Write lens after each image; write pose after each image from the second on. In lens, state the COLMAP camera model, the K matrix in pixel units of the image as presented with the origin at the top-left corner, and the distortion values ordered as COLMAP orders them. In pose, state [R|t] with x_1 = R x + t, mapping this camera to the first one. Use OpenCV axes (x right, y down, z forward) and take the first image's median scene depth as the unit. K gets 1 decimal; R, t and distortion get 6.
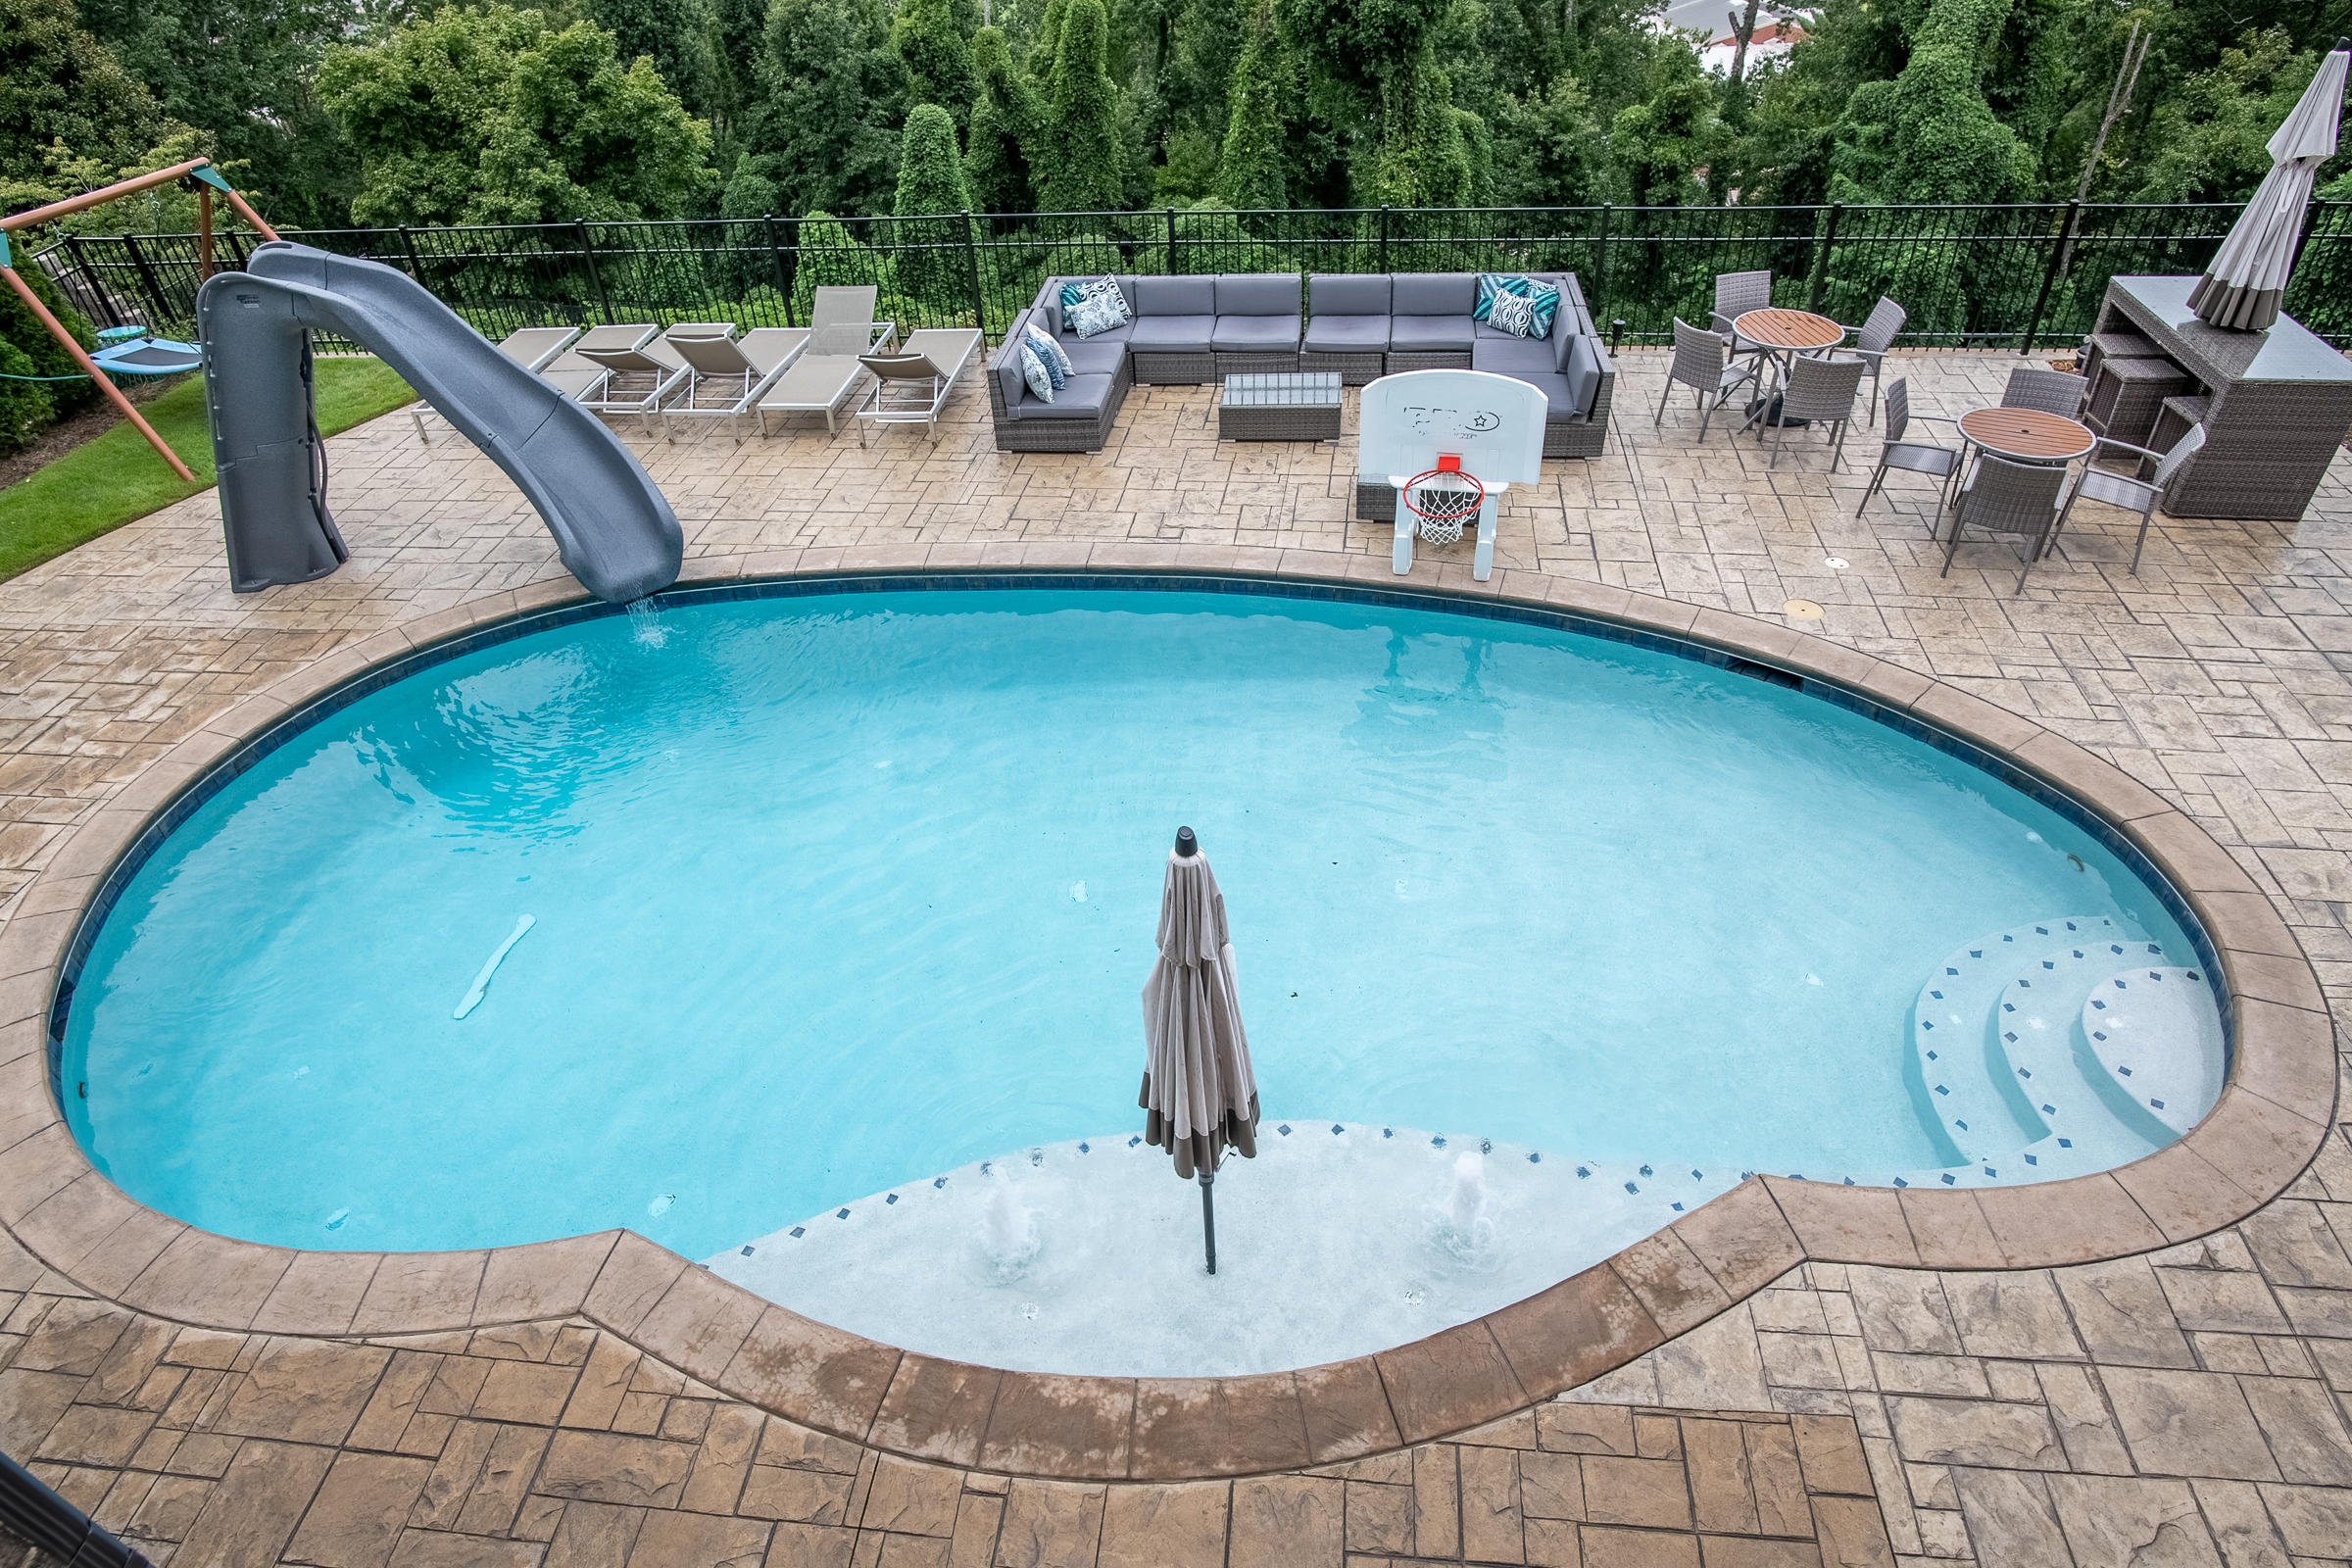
lens RADIAL K [[1364.7, 0, 1179.3], [0, 1364.7, 785.3], [0, 0, 1]] dist [-0.037603, 0.016091]
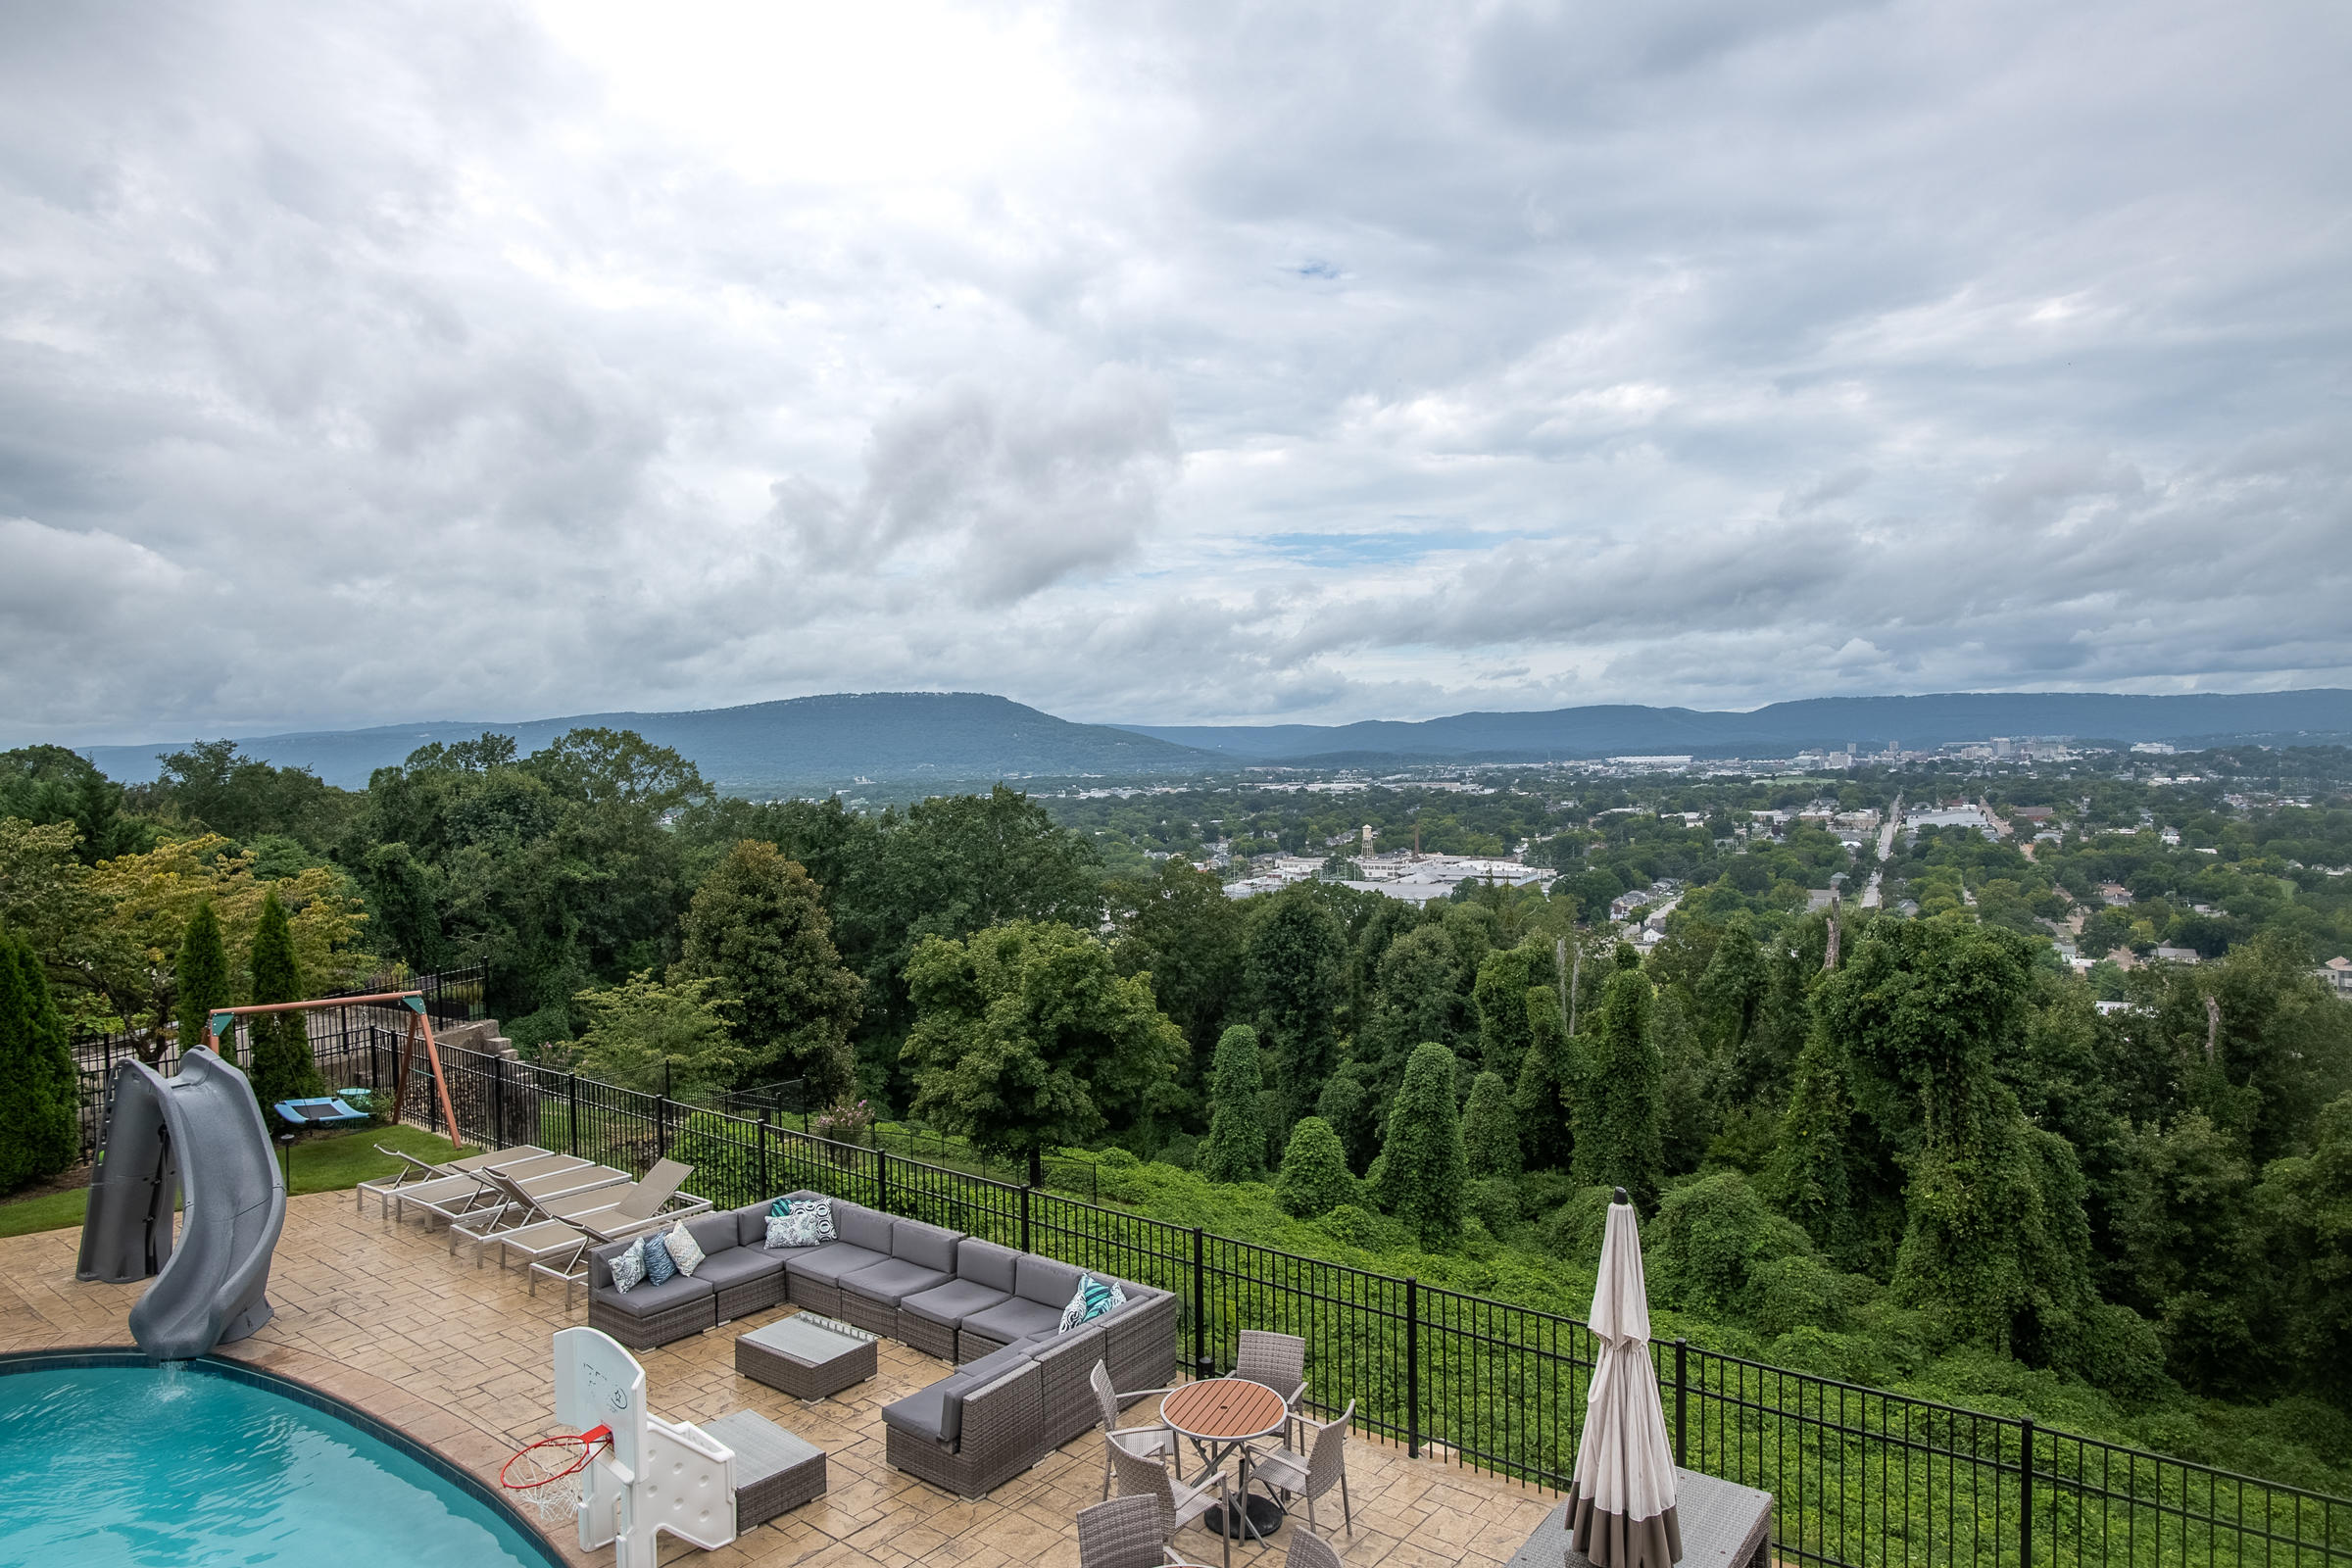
lens RADIAL K [[1364.7, 0, 1179.3], [0, 1364.7, 785.3], [0, 0, 1]] dist [-0.037603, 0.016091]
pose [[0.868739, 0.047124, -0.493024, 0.153689], [-0.333541, 0.791543, -0.512064, -0.038305], [0.366119, 0.609294, 0.703362, 0.031047]]
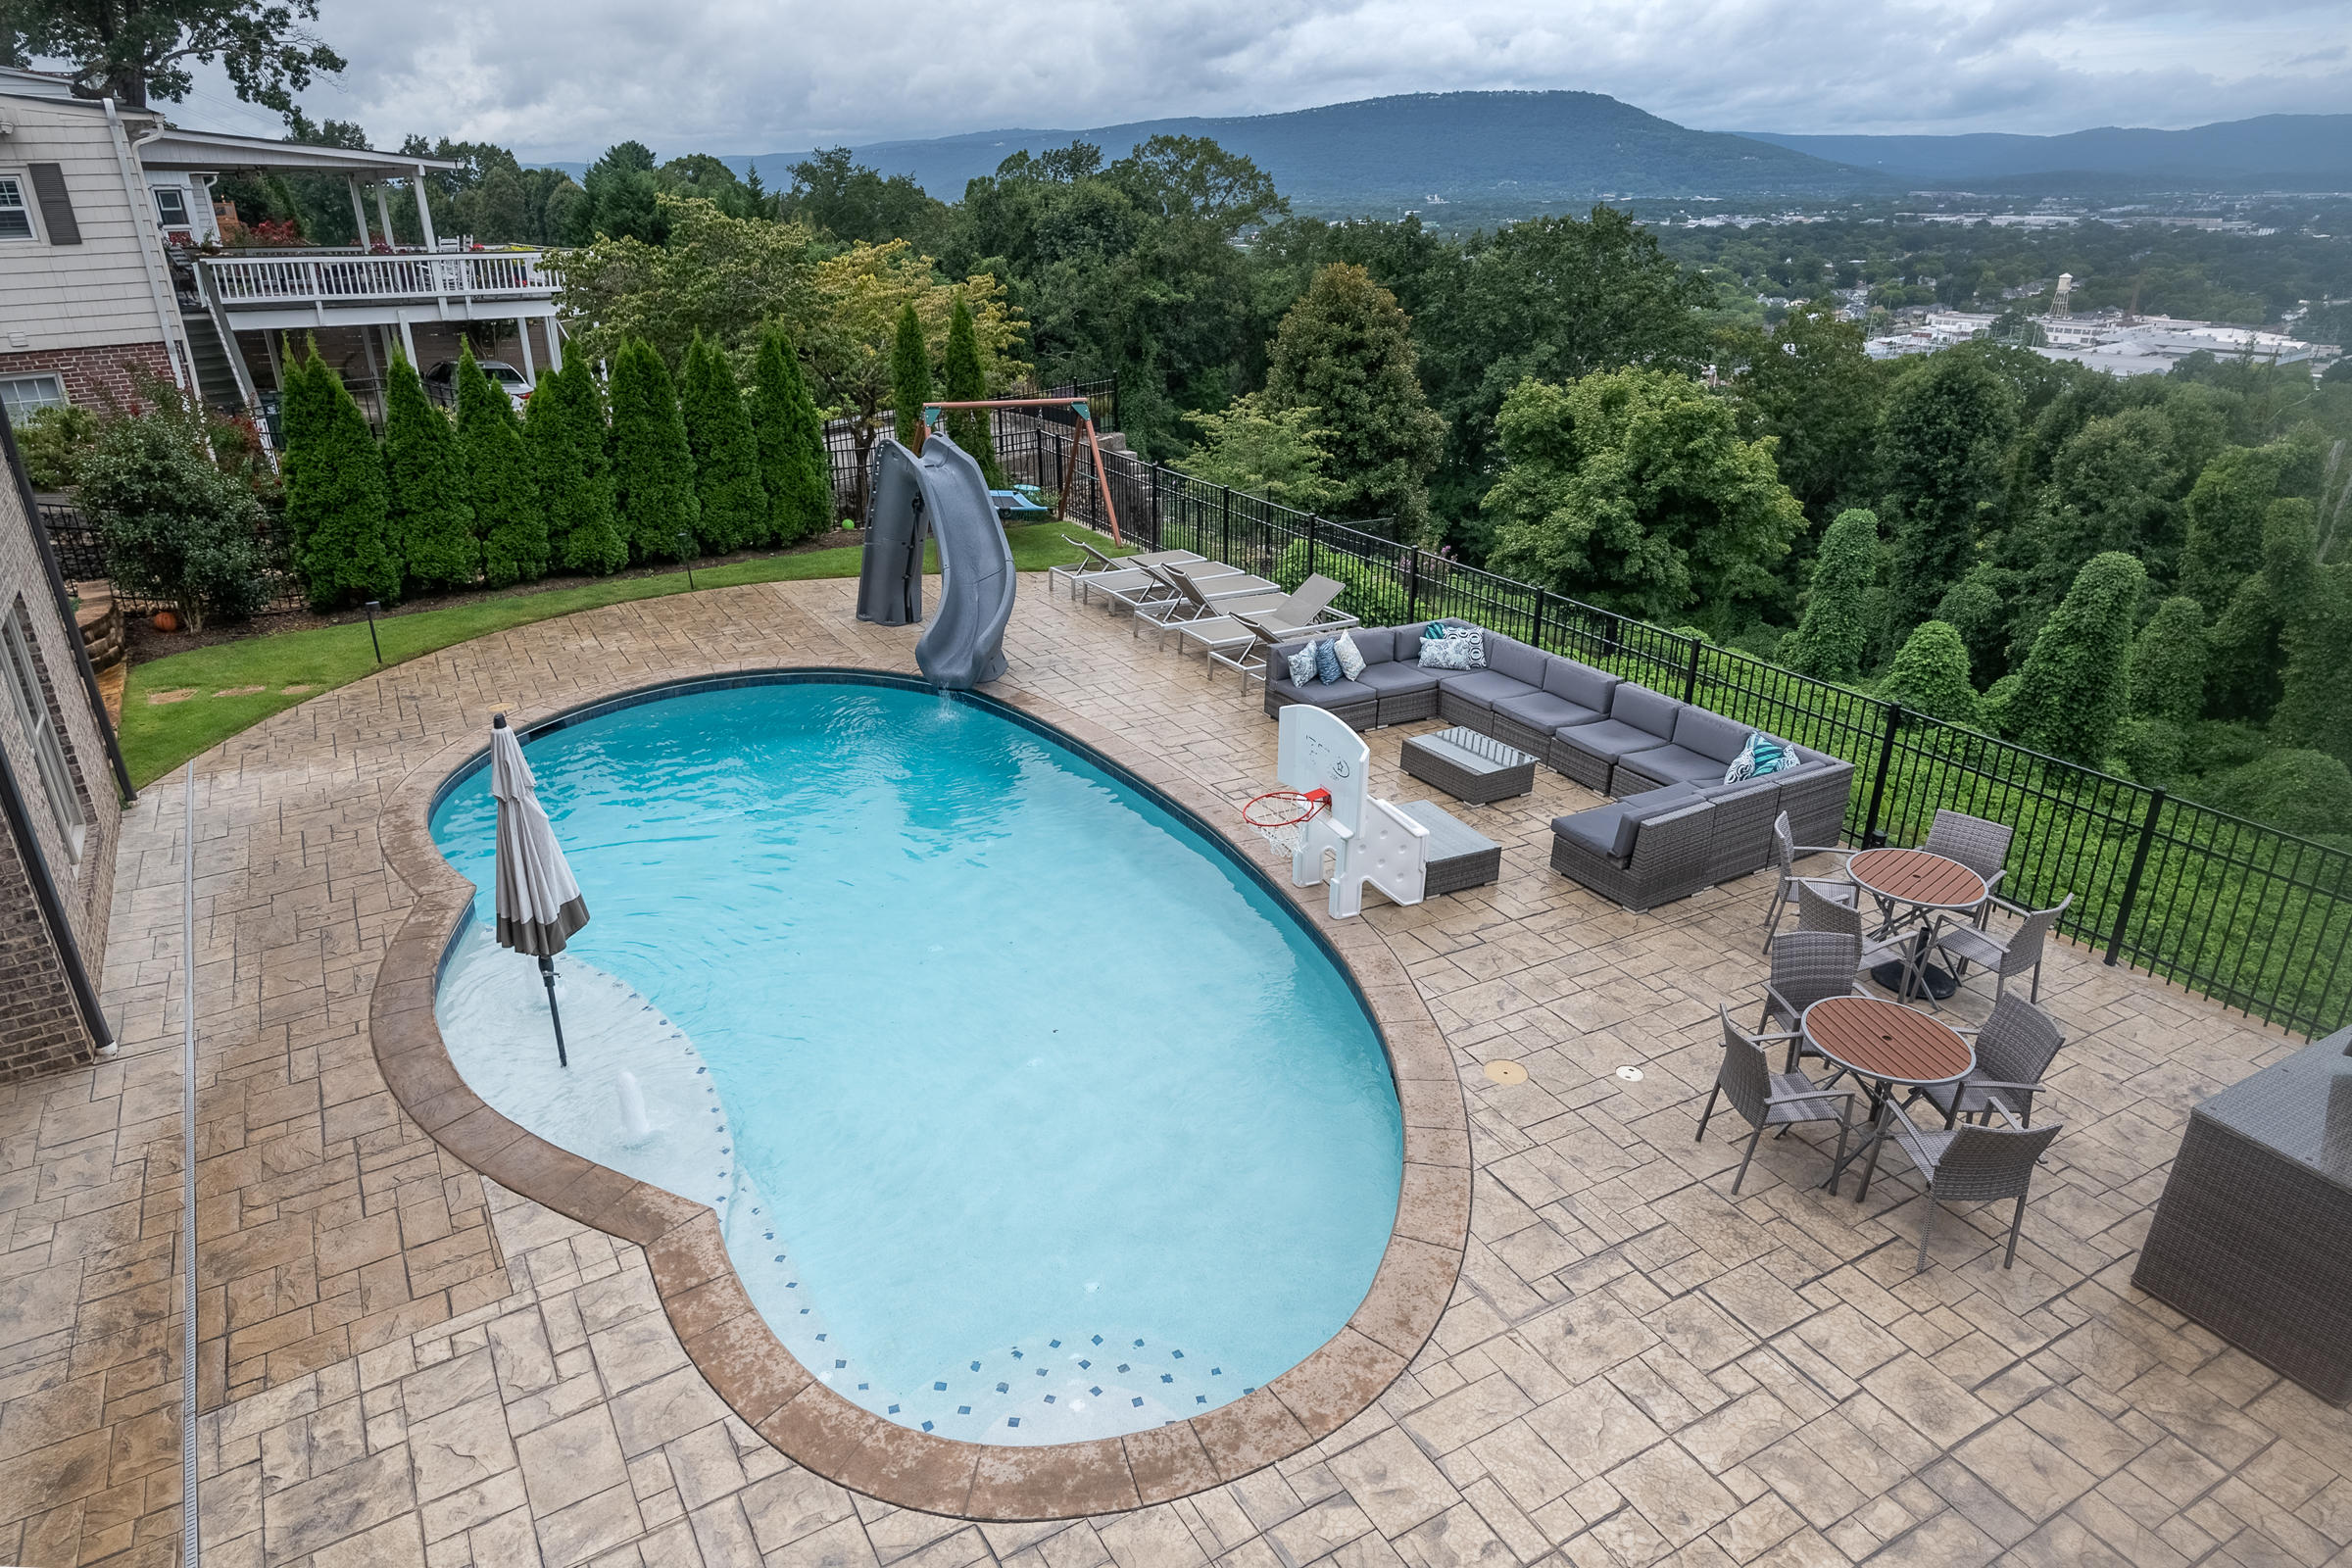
lens RADIAL K [[1422.1, 0, 1140.7], [0, 1422.1, 786.5], [0, 0, 1]] dist [-0.032309, 0.016757]
pose [[0.592868, 0.358758, -0.720972, 0.144283], [-0.523764, 0.851836, -0.006824, -0.024477], [0.611702, 0.381665, 0.692931, 0.017012]]
